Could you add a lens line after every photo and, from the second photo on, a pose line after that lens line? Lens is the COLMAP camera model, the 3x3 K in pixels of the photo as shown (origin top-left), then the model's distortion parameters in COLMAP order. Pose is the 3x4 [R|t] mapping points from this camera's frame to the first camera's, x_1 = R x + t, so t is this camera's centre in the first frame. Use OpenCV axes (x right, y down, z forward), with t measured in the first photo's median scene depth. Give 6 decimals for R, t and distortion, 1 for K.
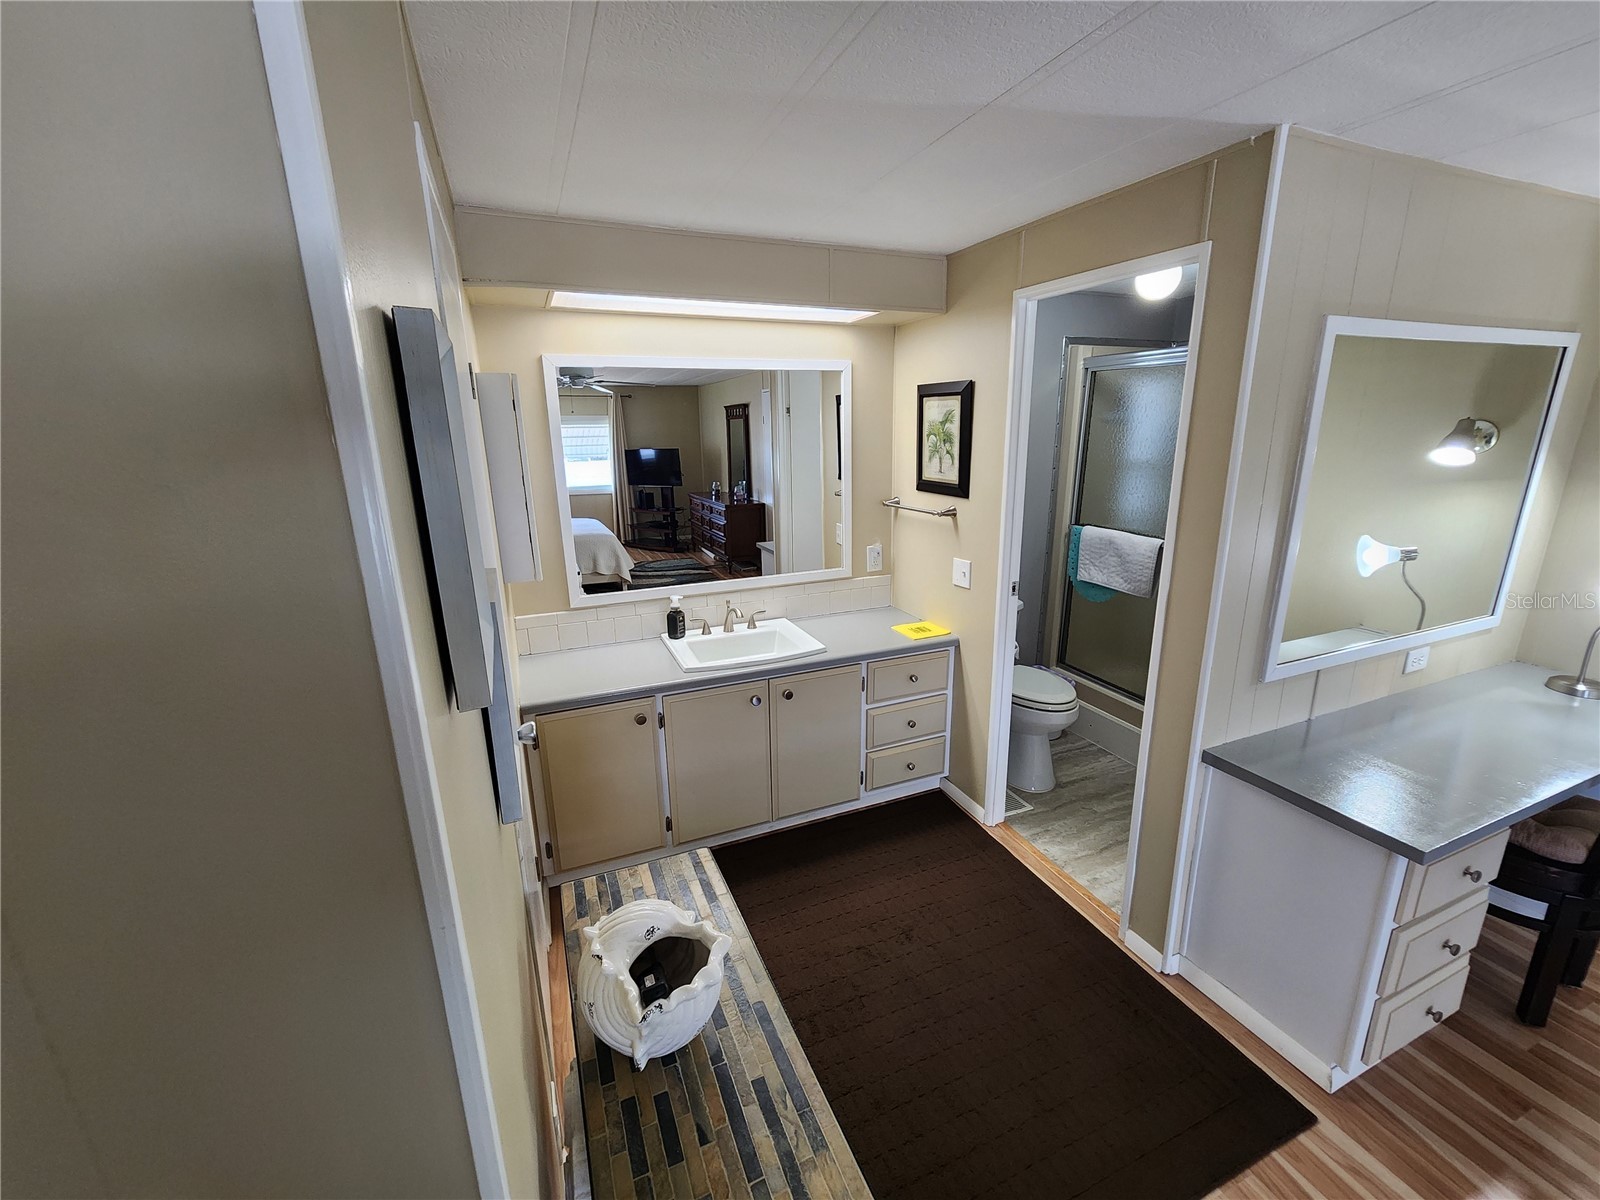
lens RADIAL K [[657.7, 0, 800.9], [0, 657.7, 597.7], [0, 0, 1]] dist [-0.000968, 0.001354]
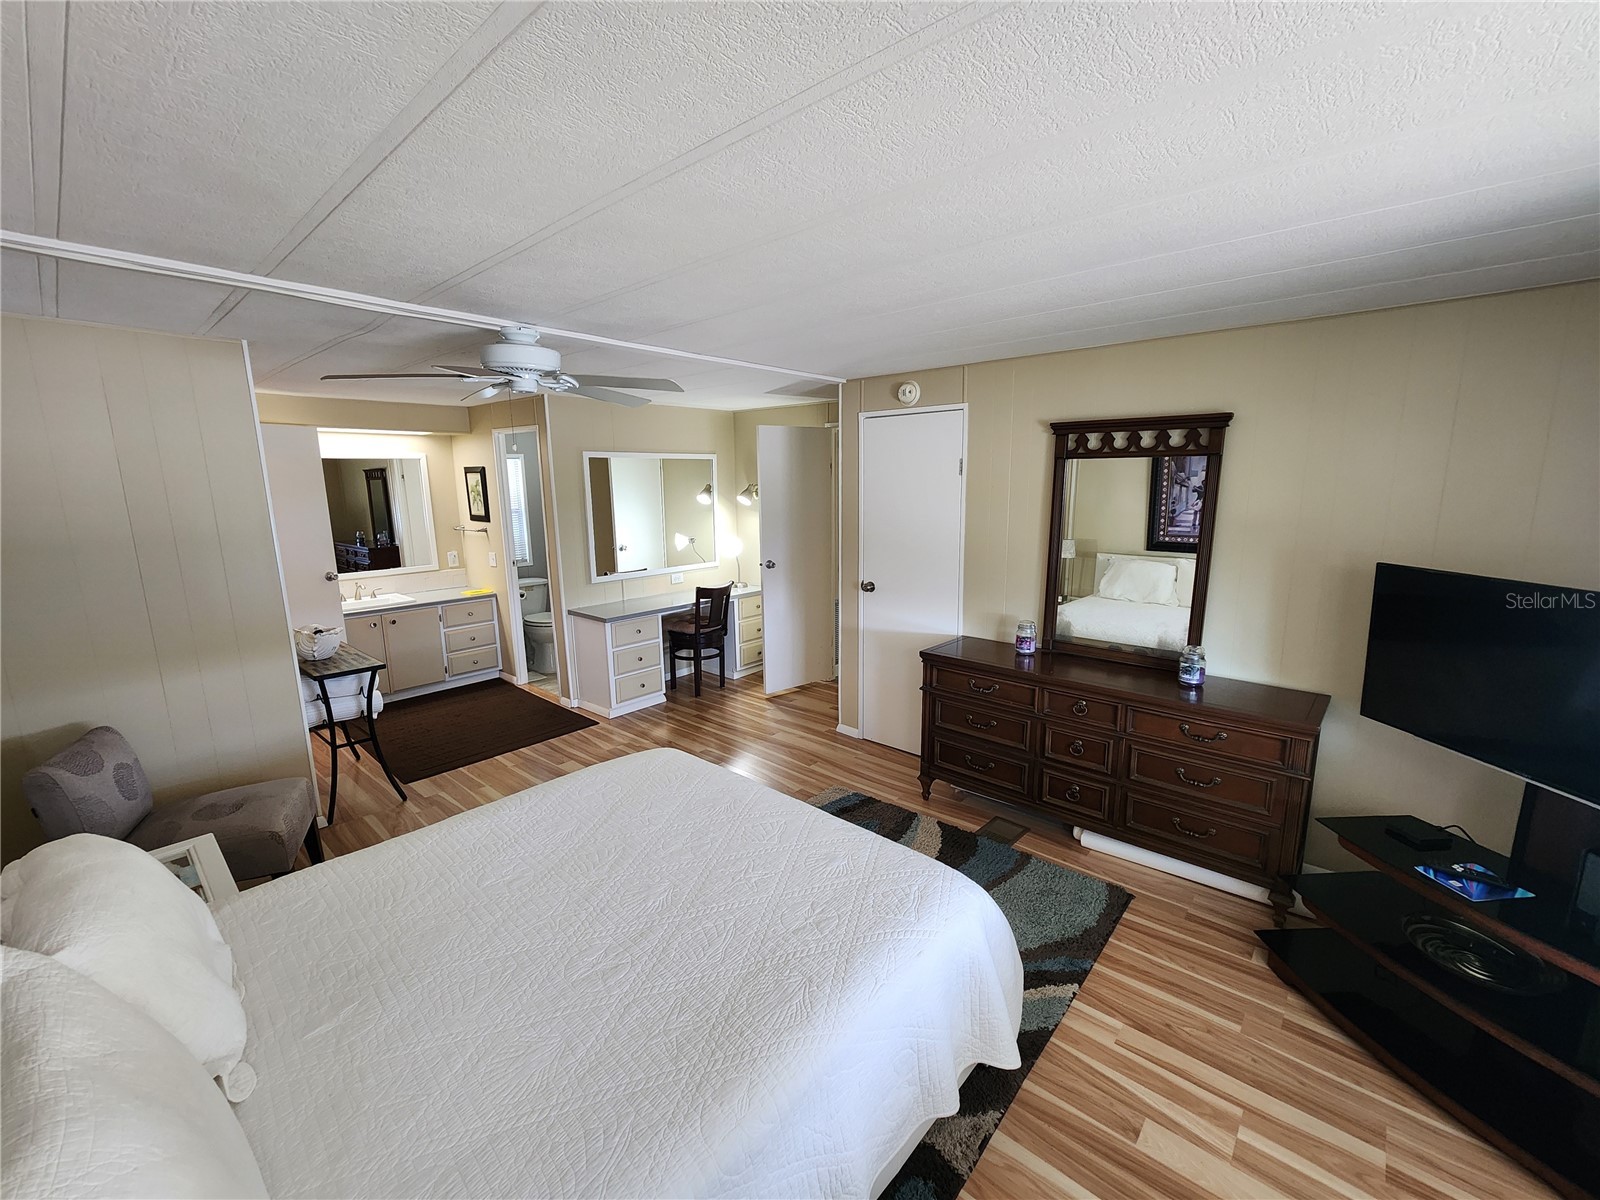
lens RADIAL K [[656.8, 0, 803.6], [0, 656.8, 599.3], [0, 0, 1]] dist [0.000392, -0.000057]
pose [[0.901268, -0.072100, 0.427222, 0.258421], [0.107012, 0.992550, -0.058246, 0.333016], [-0.419839, 0.098213, 0.902269, -1.318307]]
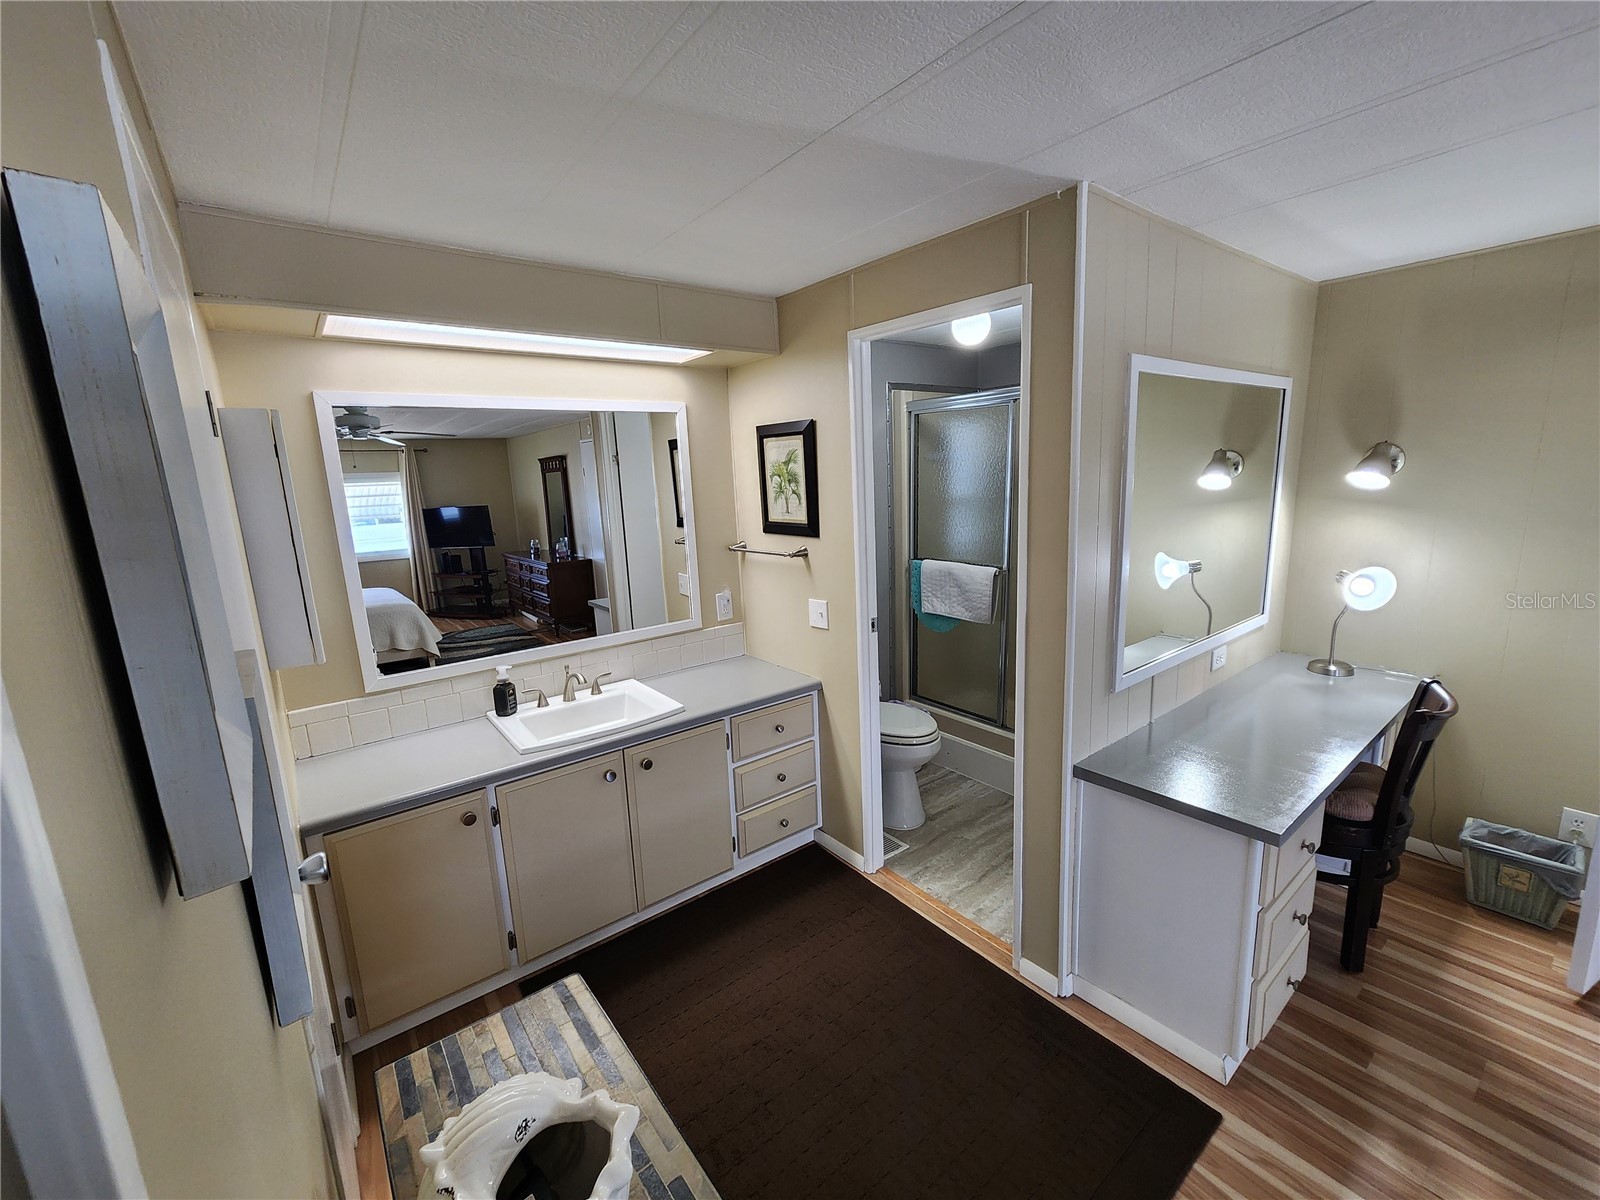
lens RADIAL K [[657.7, 0, 800.9], [0, 657.7, 597.7], [0, 0, 1]] dist [-0.000968, 0.001354]
pose [[0.964162, -0.071651, 0.255457, -0.031021], [0.091135, 0.993699, -0.065251, 0.000018], [-0.249172, 0.086193, 0.964616, 0.069589]]
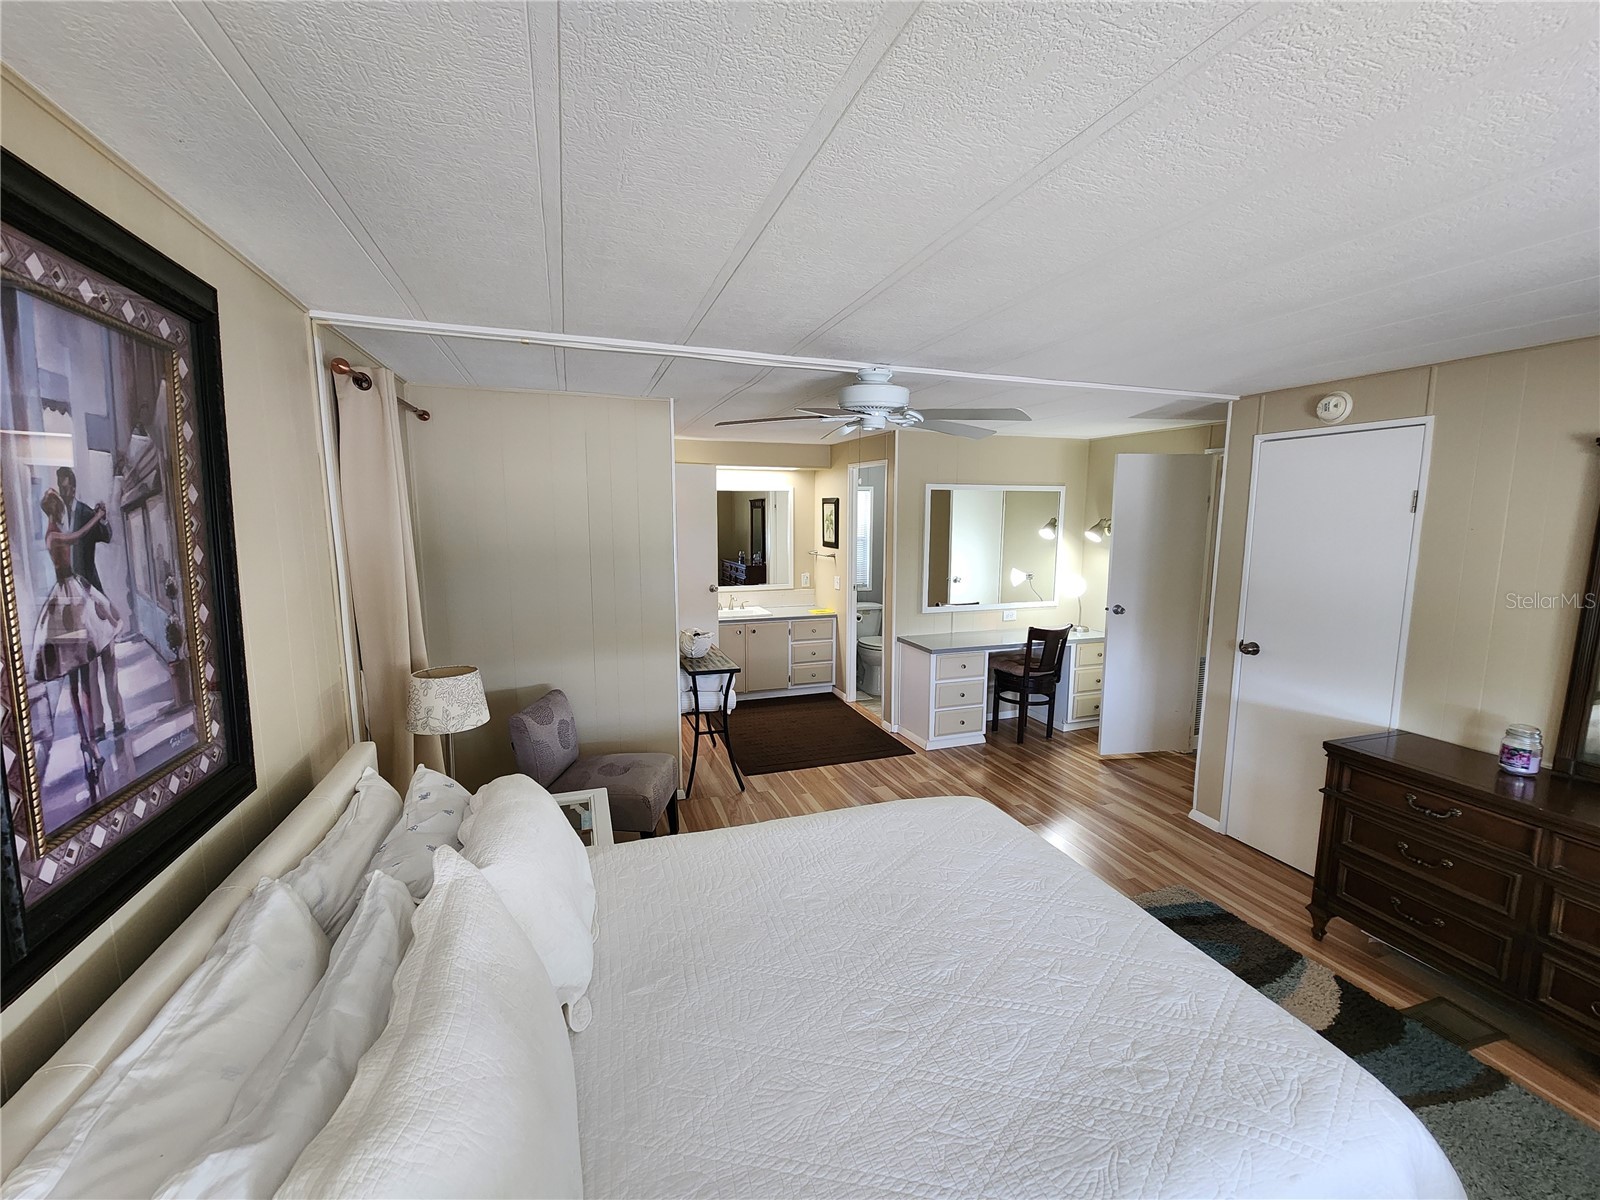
lens RADIAL K [[656.8, 0, 803.6], [0, 656.8, 599.3], [0, 0, 1]] dist [0.000392, -0.000057]
pose [[0.998105, 0.026928, -0.055329, 0.281499], [-0.033573, 0.991851, -0.122903, 0.318021], [0.051569, 0.124527, 0.990875, -1.276528]]
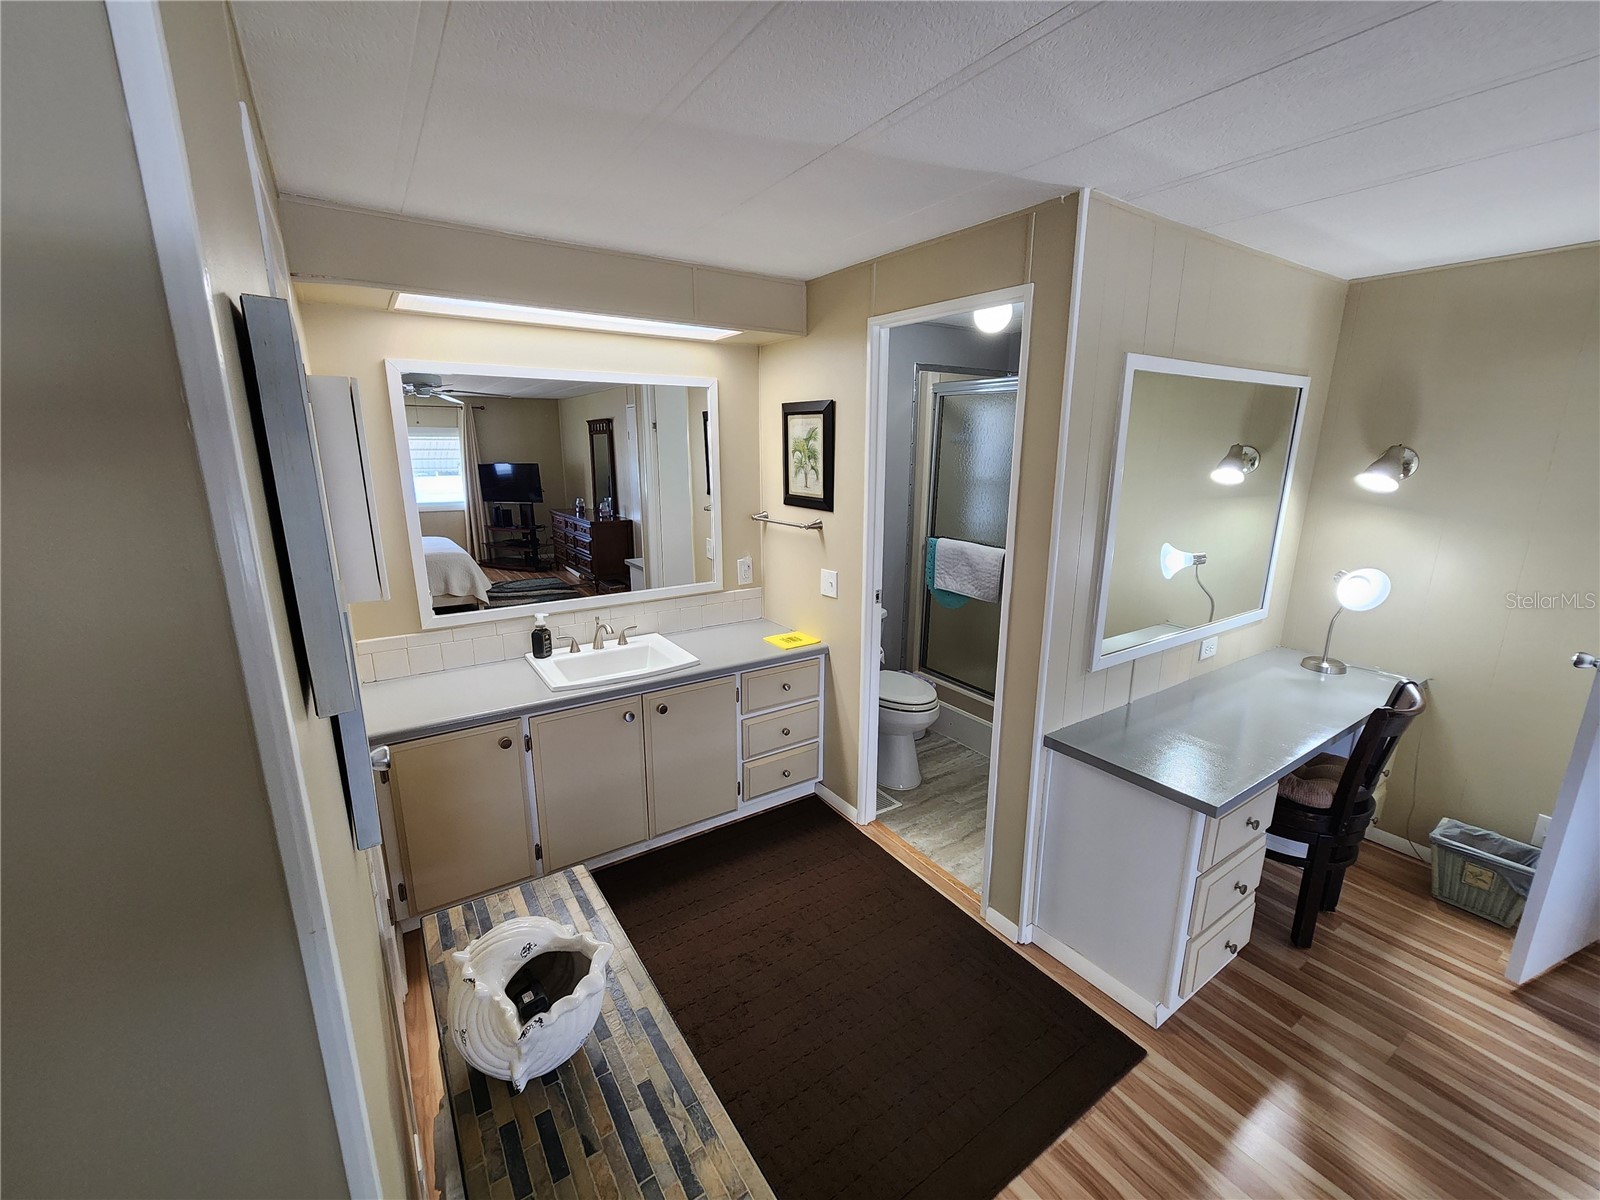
lens RADIAL K [[658.2, 0, 794.2], [0, 658.2, 600.2], [0, 0, 1]] dist [-0.001378, 0.000226]
pose [[0.982634, -0.025235, 0.183830, -0.002523], [0.029533, 0.999350, -0.020681, 0.009993], [-0.183188, 0.025751, 0.982740, -0.017147]]
